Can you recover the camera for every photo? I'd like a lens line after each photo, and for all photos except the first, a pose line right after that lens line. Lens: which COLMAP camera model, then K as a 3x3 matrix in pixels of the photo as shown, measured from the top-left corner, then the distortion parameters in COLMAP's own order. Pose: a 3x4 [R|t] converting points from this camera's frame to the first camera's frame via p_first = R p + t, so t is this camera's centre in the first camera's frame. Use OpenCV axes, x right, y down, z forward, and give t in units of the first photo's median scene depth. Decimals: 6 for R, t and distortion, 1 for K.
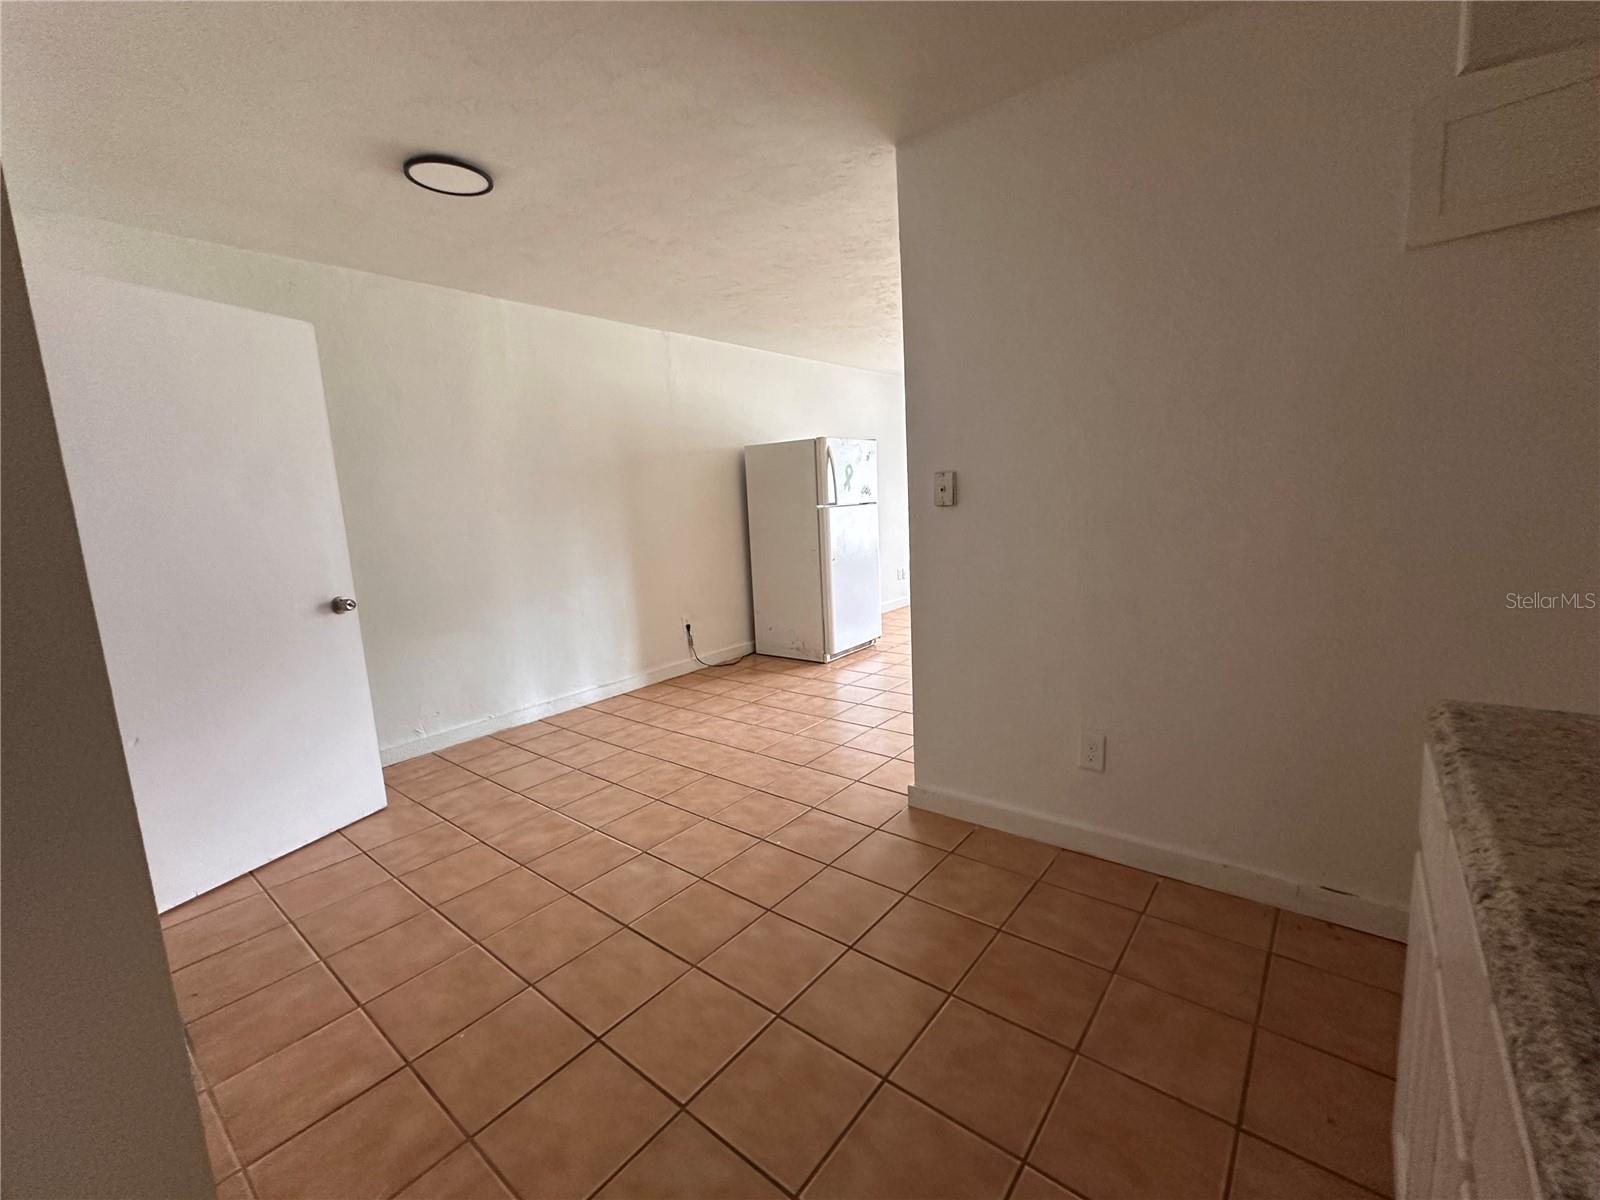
lens RADIAL K [[640.3, 0, 801.3], [0, 640.3, 594.2], [0, 0, 1]] dist [-0.003458, -0.000152]
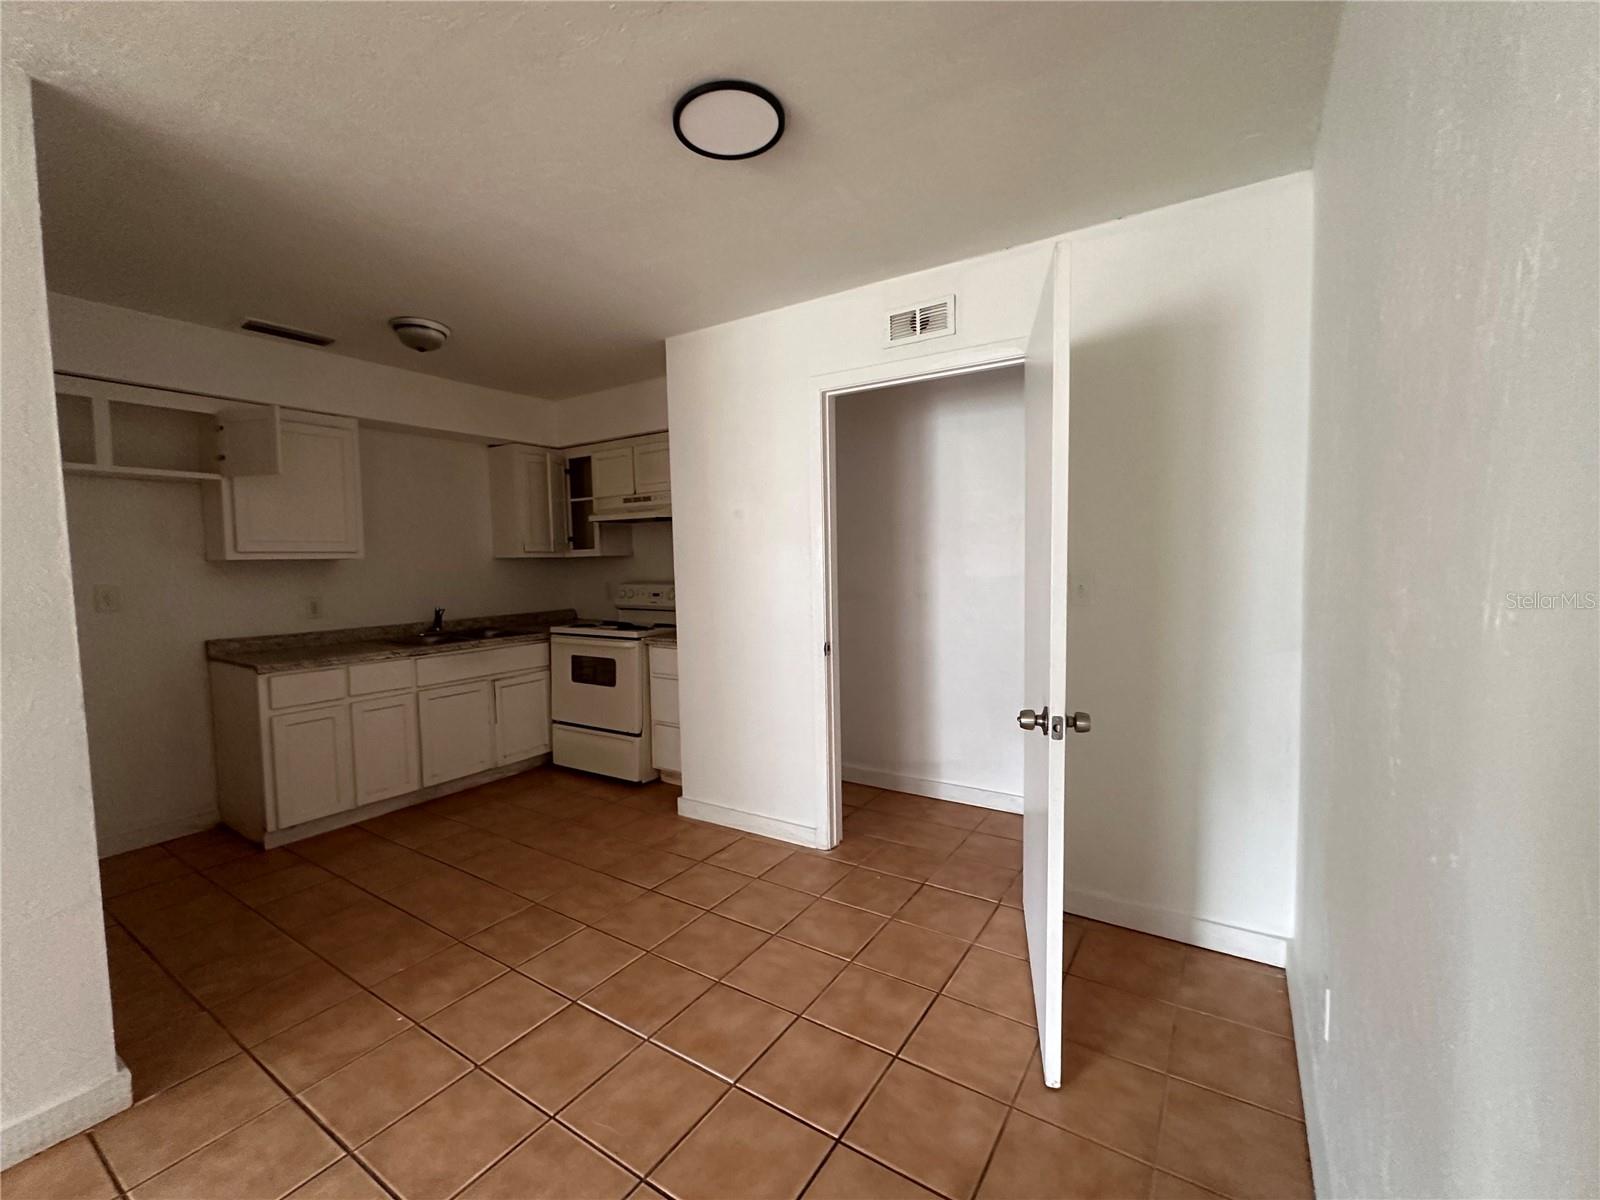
lens RADIAL K [[640.3, 0, 804.2], [0, 640.3, 597.6], [0, 0, 1]] dist [-0.003458, -0.000152]
pose [[-0.991337, 0.074458, -0.108200, -0.473971], [0.050375, 0.976332, 0.210331, -0.257978], [0.121300, 0.203058, -0.971624, 1.678587]]
